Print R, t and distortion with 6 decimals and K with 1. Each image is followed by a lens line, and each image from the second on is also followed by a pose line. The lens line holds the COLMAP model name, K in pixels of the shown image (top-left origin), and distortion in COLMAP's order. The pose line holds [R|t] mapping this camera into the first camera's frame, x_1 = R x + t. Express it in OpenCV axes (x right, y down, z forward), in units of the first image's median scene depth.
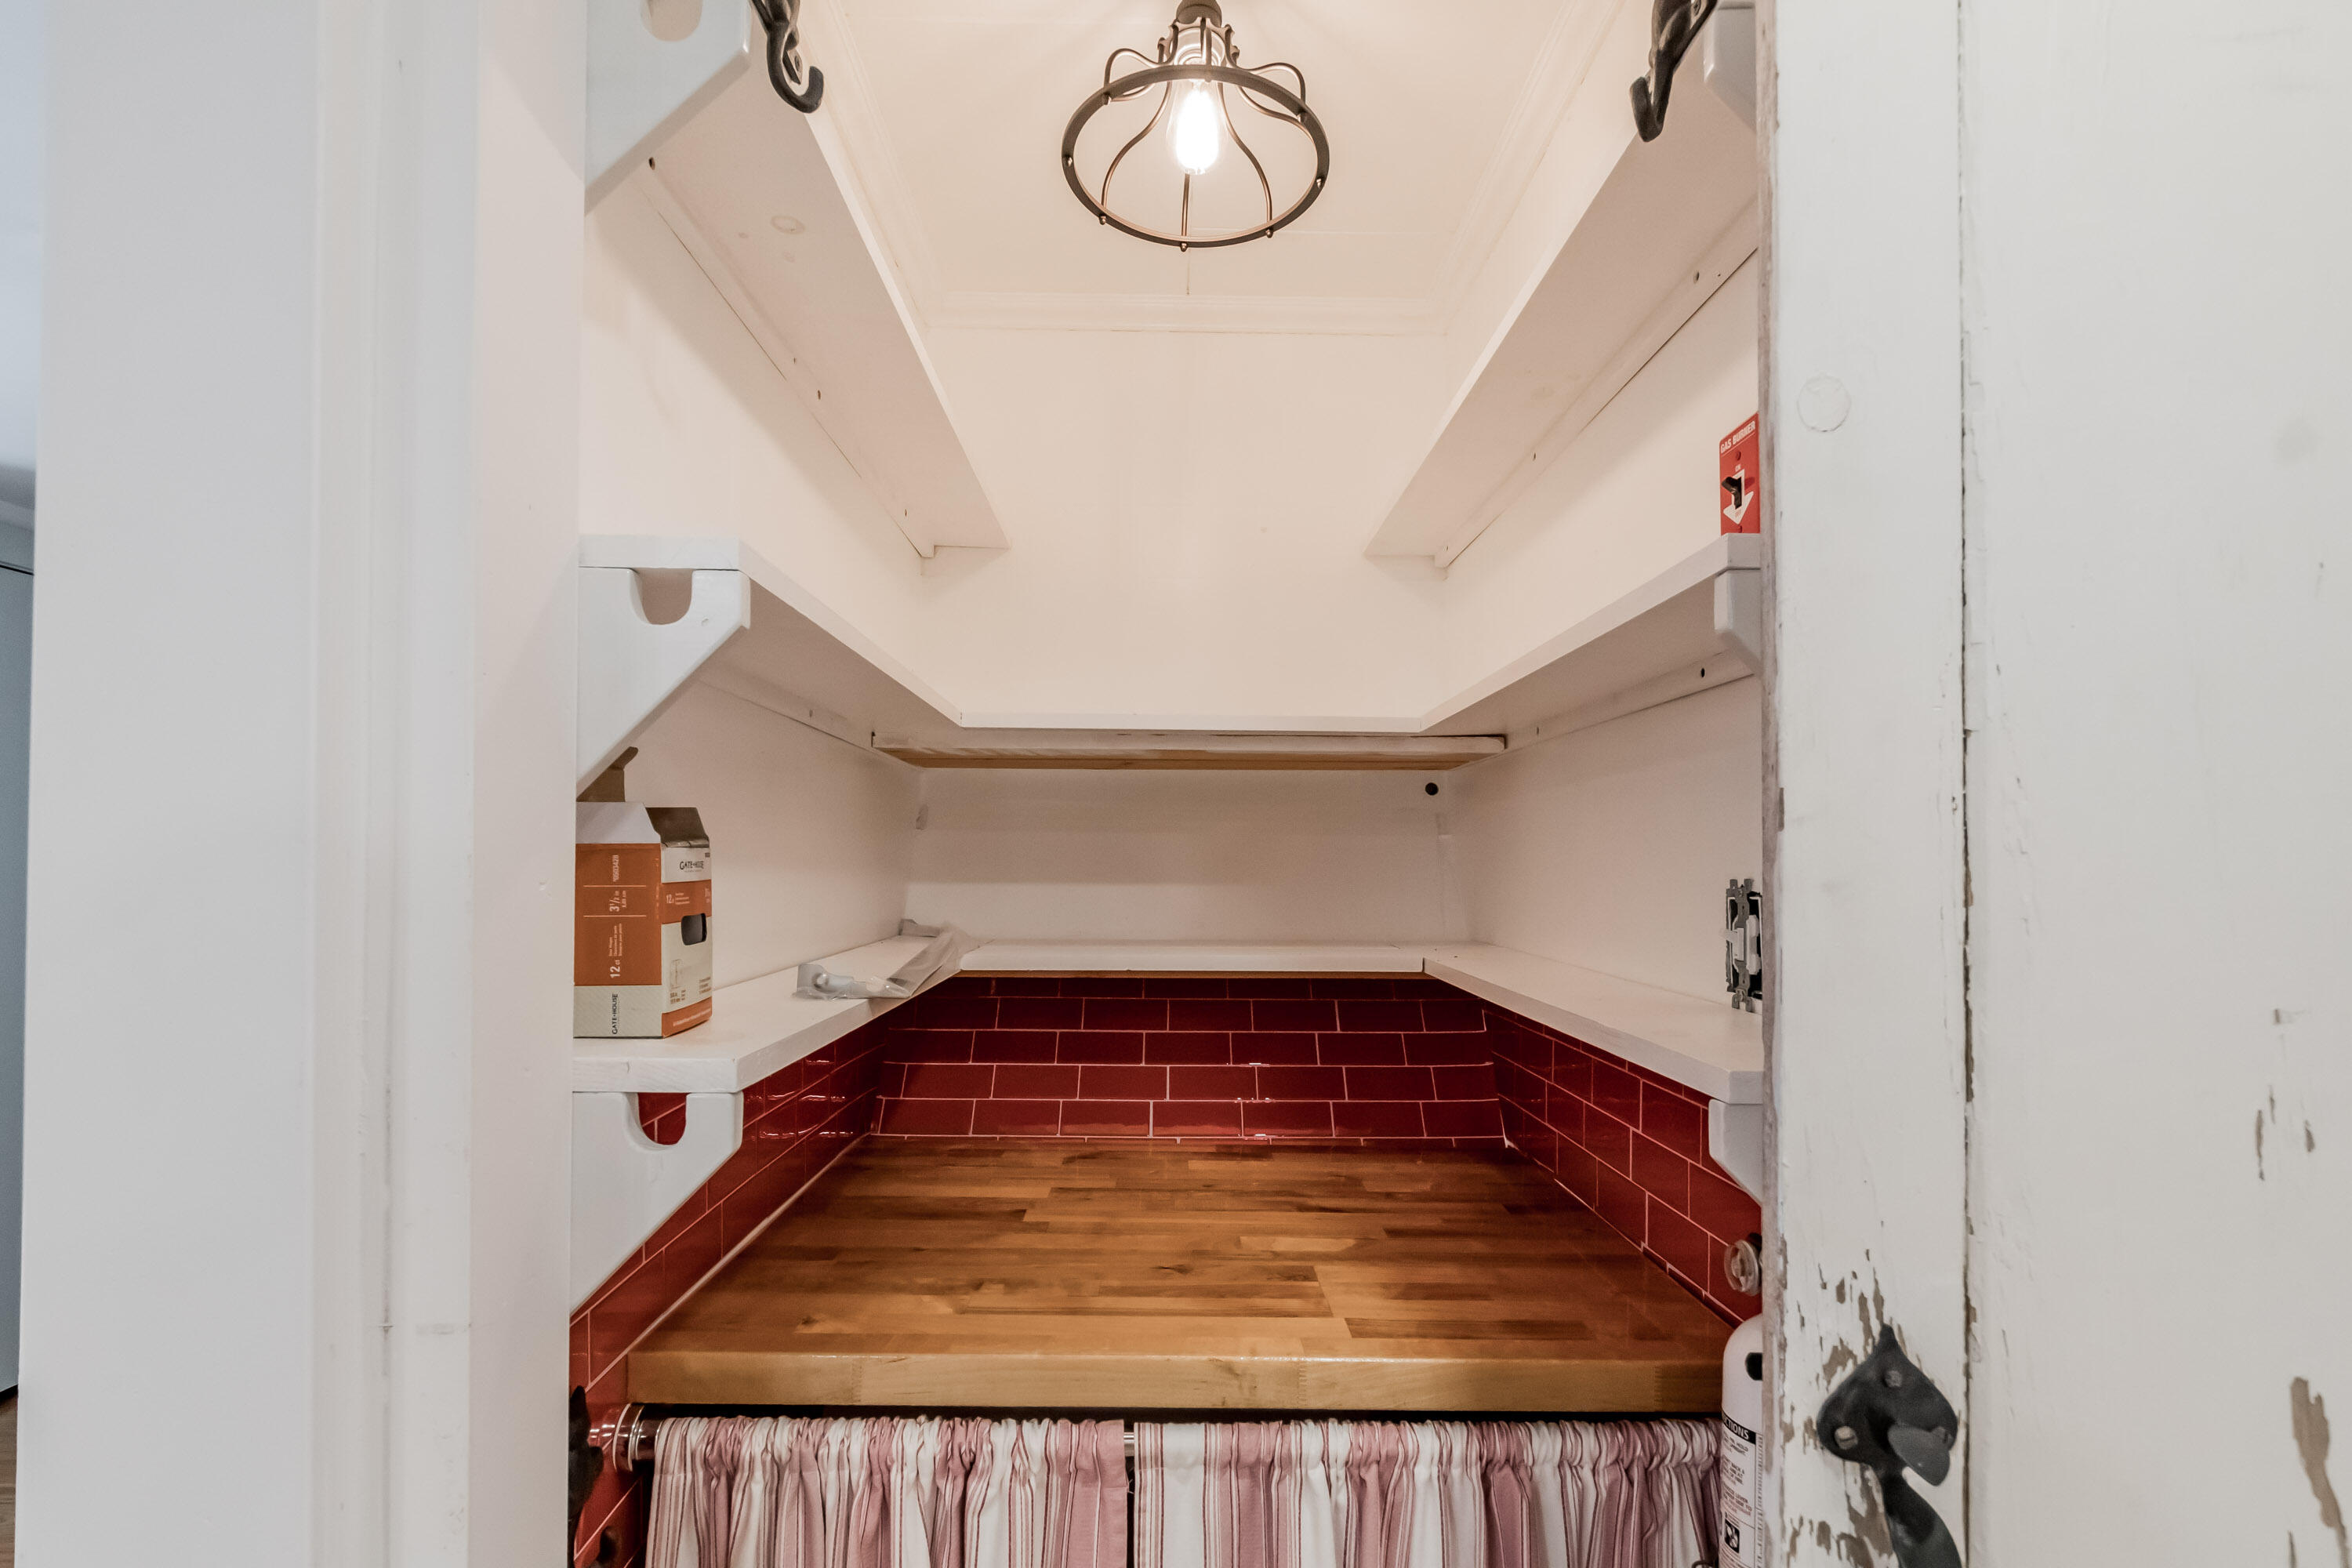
lens RADIAL K [[1128.1, 0, 1170.7], [0, 1128.1, 854.2], [0, 0, 1]] dist [-0.002850, -0.000772]
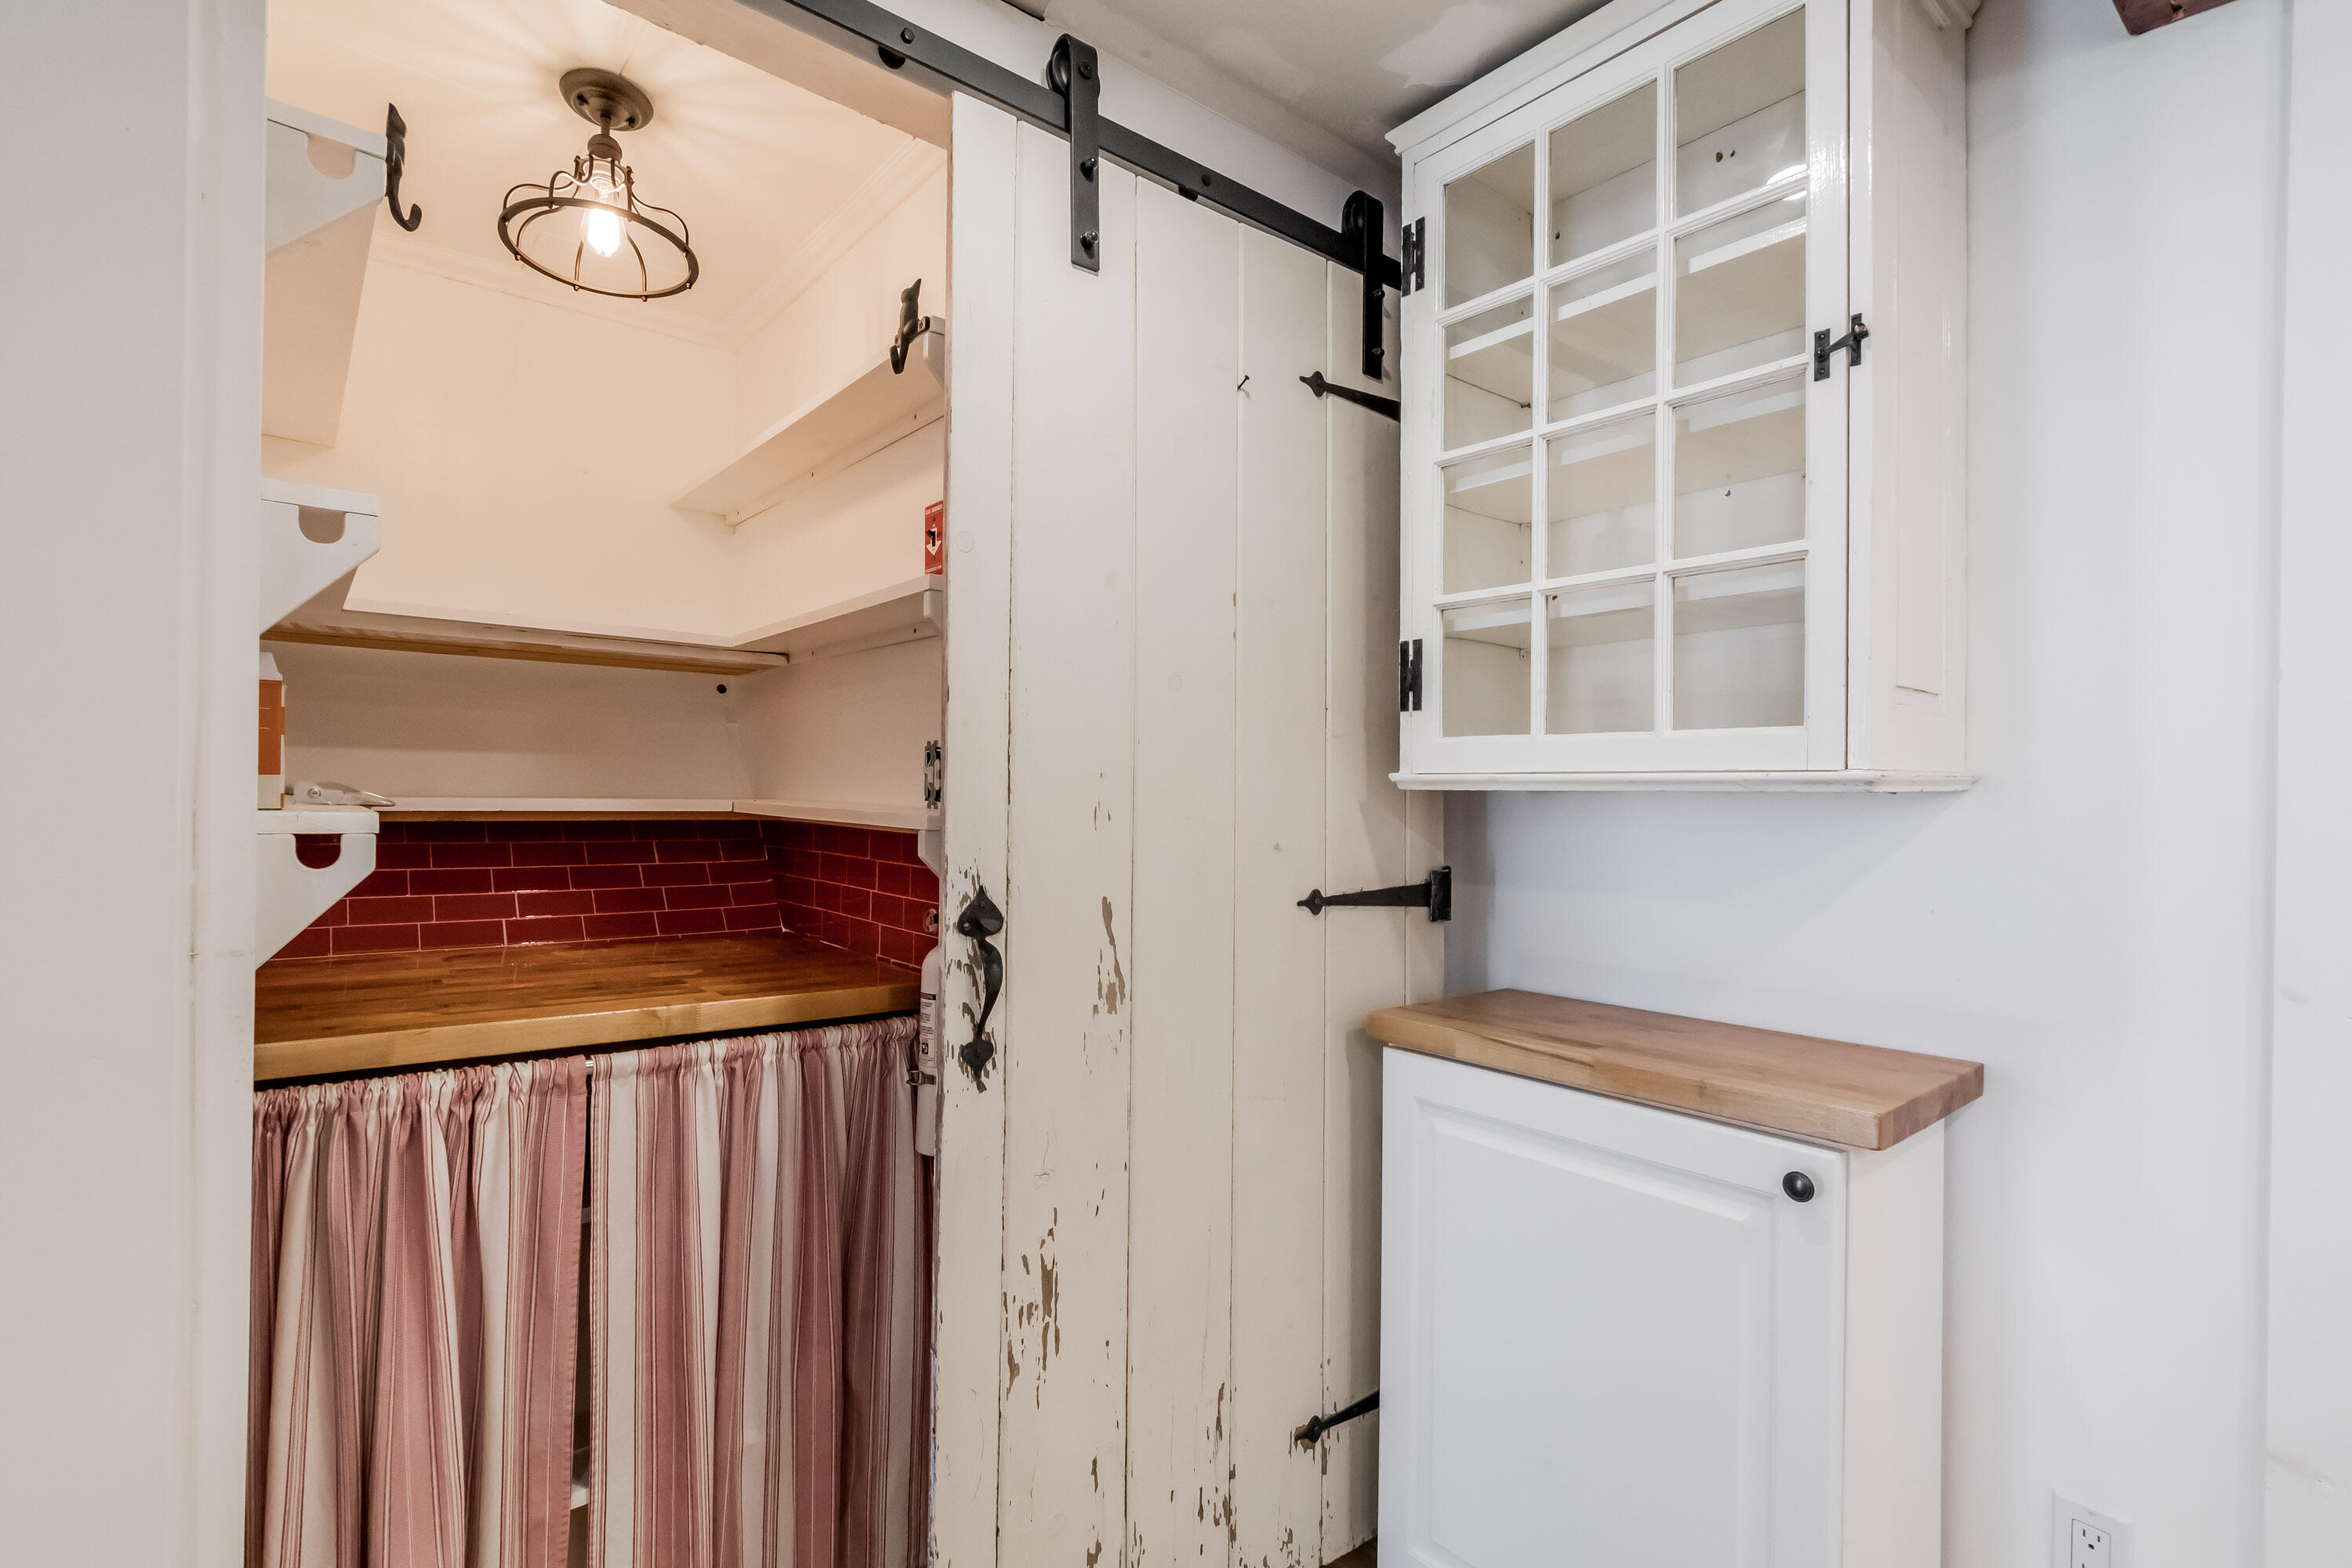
lens RADIAL K [[1098.1, 0, 1176.0], [0, 1098.1, 784.0], [0, 0, 1]] dist [-0.000828, -0.000754]
pose [[0.770536, 0.008208, 0.637344, -0.400378], [-0.014507, 0.999884, 0.004663, 0.090135], [-0.637231, -0.012839, 0.770566, -0.774740]]
